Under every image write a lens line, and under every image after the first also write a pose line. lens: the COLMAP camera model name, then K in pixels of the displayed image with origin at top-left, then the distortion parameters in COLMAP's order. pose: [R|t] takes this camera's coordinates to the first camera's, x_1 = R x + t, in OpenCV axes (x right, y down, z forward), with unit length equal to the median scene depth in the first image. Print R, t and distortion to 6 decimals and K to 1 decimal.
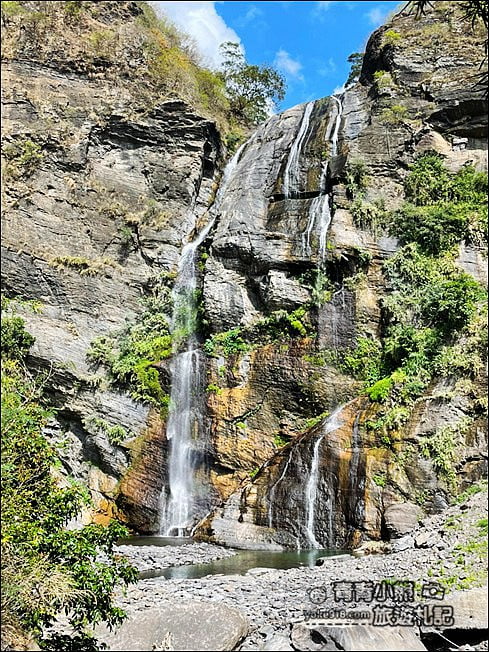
lens RADIAL K [[679.2, 0, 249.6], [0, 679.2, 324.4], [0, 0, 1]] dist [0.121471, -0.213624]
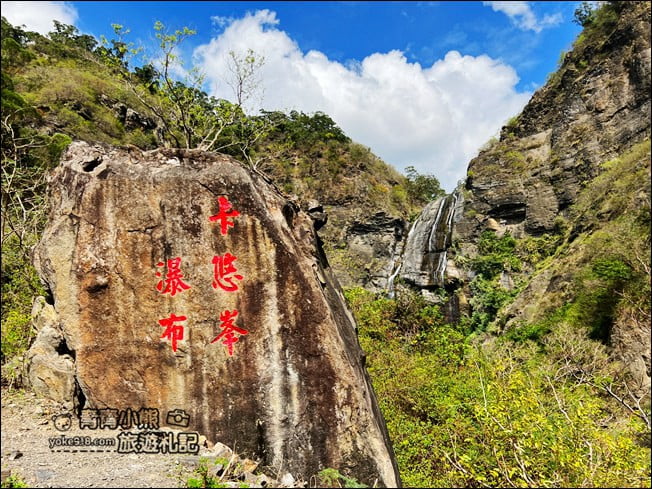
lens RADIAL K [[491.3, 0, 326.0], [0, 491.3, 244.5], [0, 0, 1]] dist [0.060145, -0.071465]
pose [[0.927260, -0.126463, -0.352415, 0.326847], [0.113349, 0.991879, -0.057692, -0.165711], [0.356849, 0.013549, 0.934064, -0.668946]]
